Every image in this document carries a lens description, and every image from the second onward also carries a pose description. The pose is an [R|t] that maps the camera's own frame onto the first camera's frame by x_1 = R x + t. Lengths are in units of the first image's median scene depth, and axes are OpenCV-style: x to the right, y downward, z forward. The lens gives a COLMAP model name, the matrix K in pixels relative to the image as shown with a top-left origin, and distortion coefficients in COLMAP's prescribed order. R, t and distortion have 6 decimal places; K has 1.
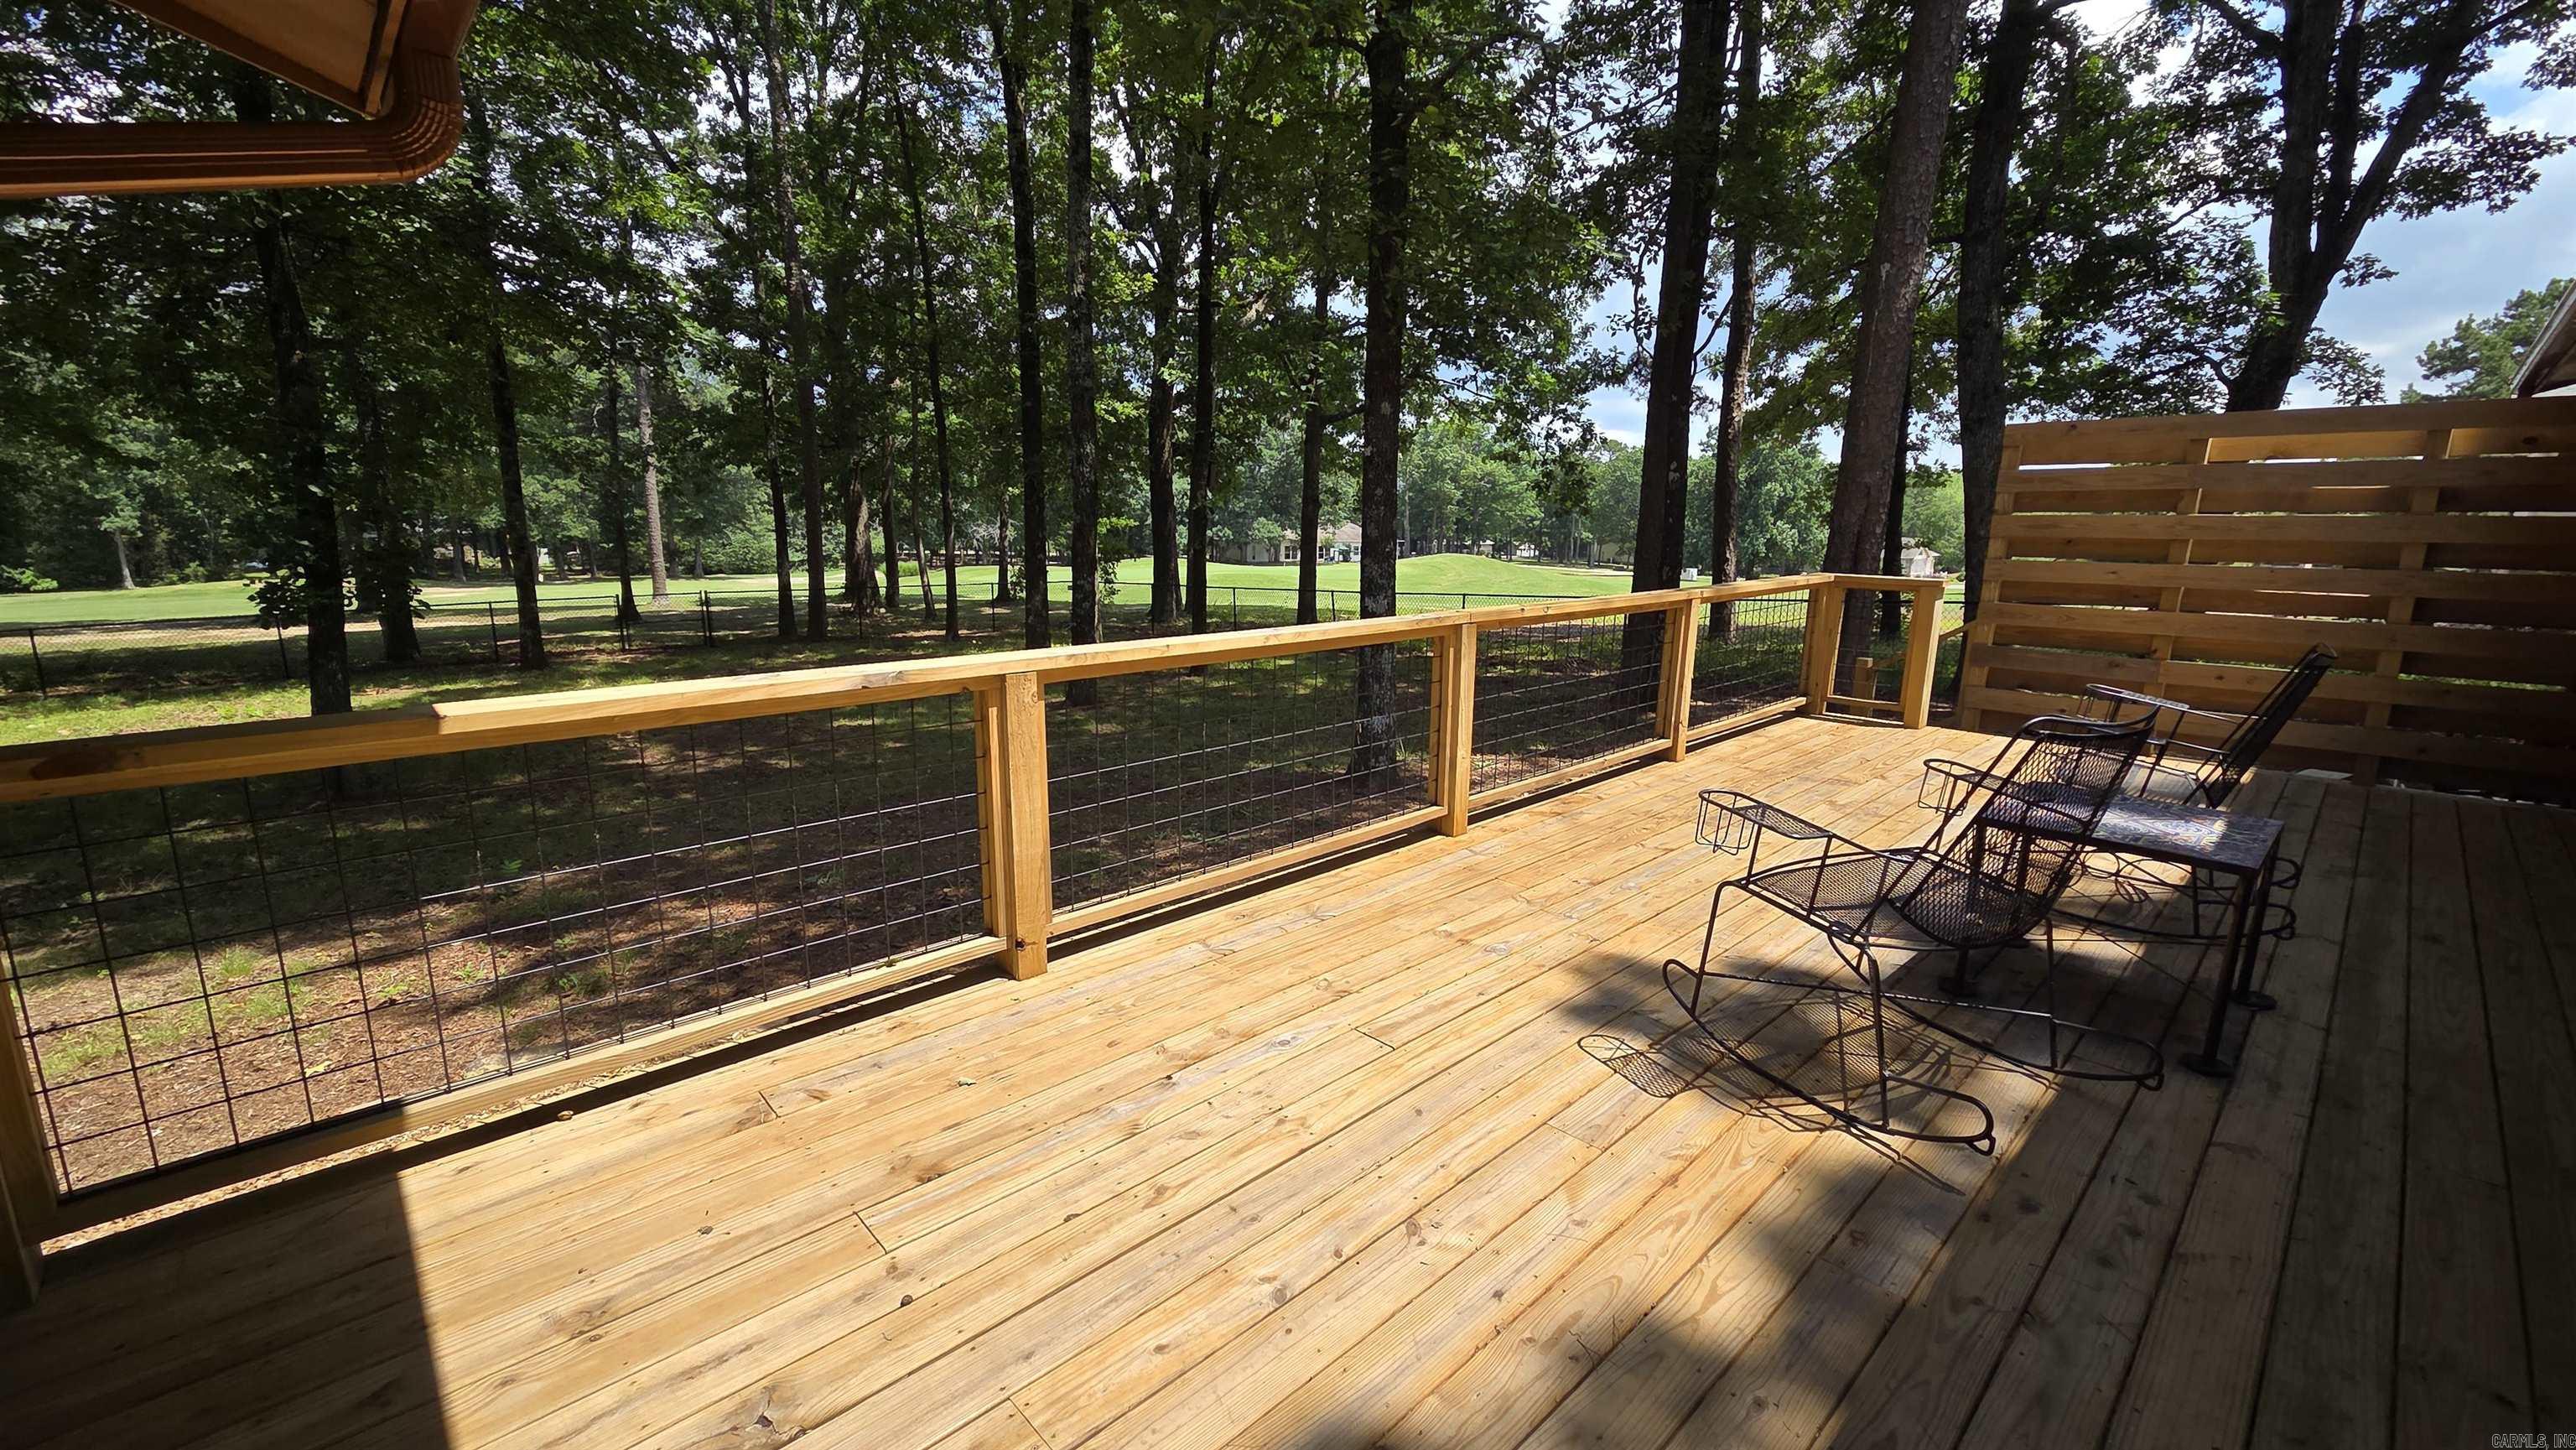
lens RADIAL K [[1053.5, 0, 1302.8], [0, 1053.5, 732.6], [0, 0, 1]] dist [0.008917, -0.001820]
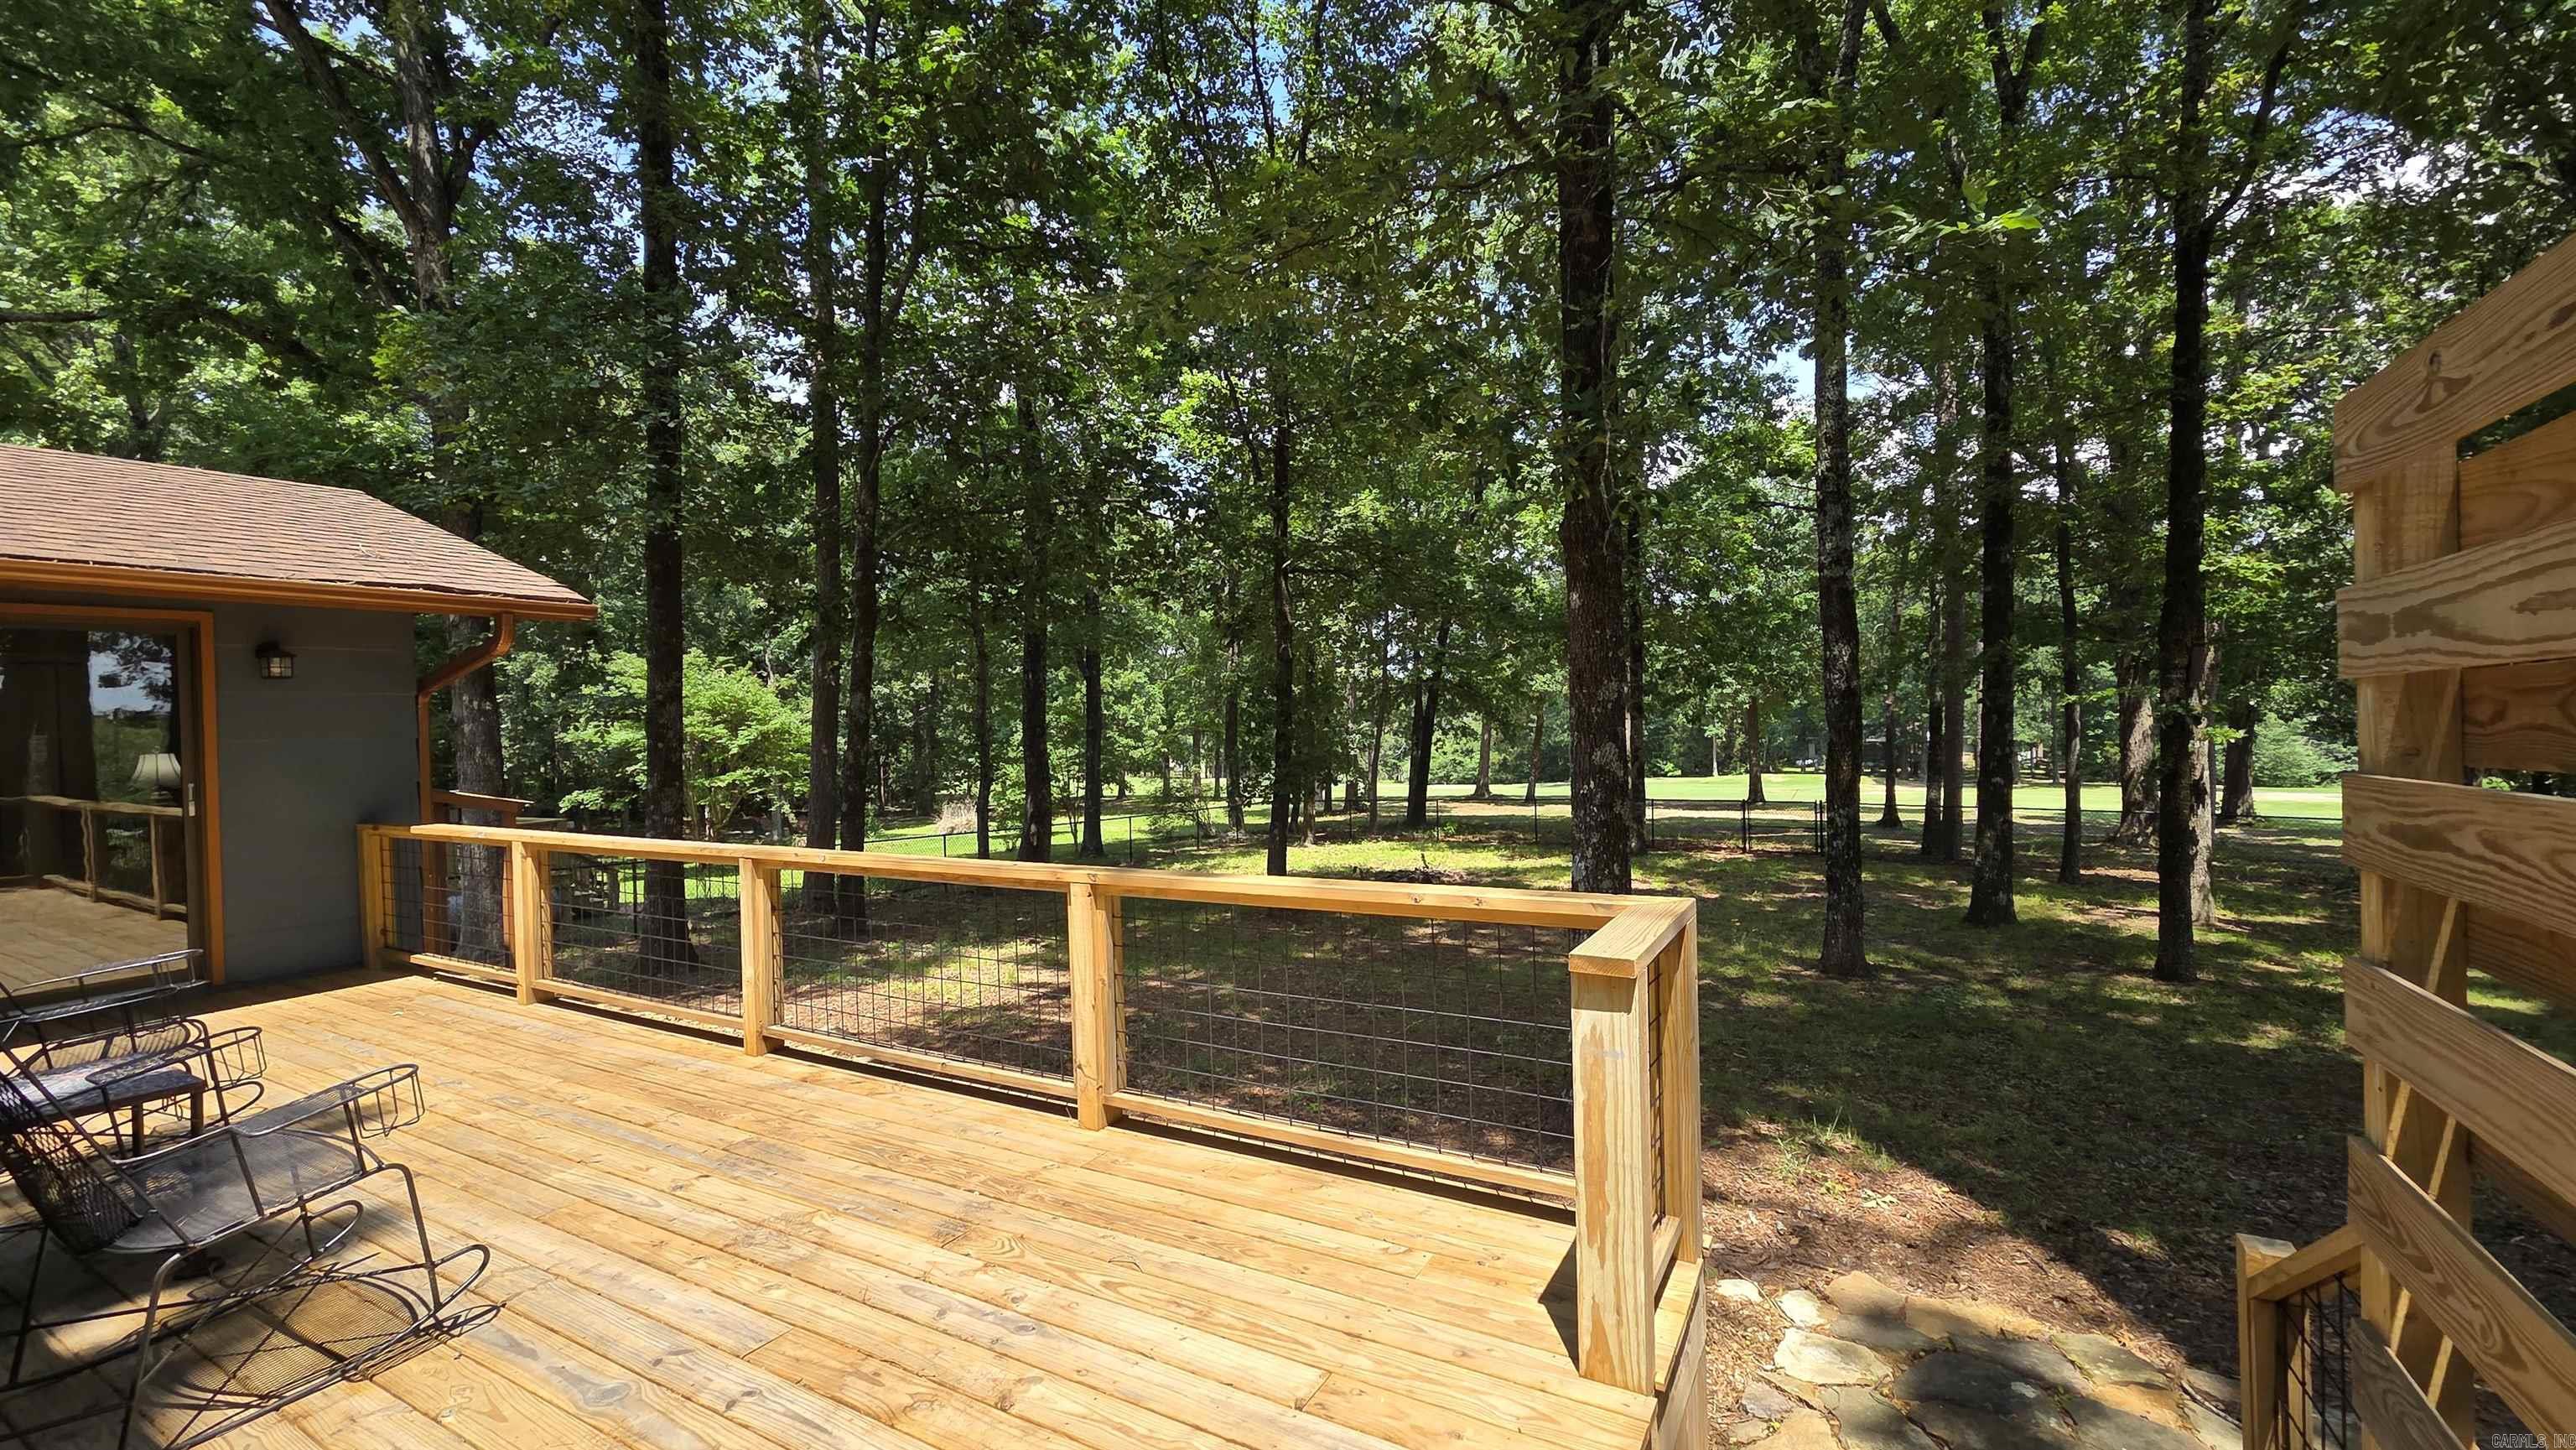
lens RADIAL K [[1053.5, 0, 1285.7], [0, 1053.5, 745.9], [0, 0, 1]] dist [0.008917, -0.001820]
pose [[0.278828, 0.007756, -0.960310, 1.171694], [-0.175722, 0.983497, -0.043078, -0.231374], [0.944127, 0.180759, 0.275589, 1.015981]]
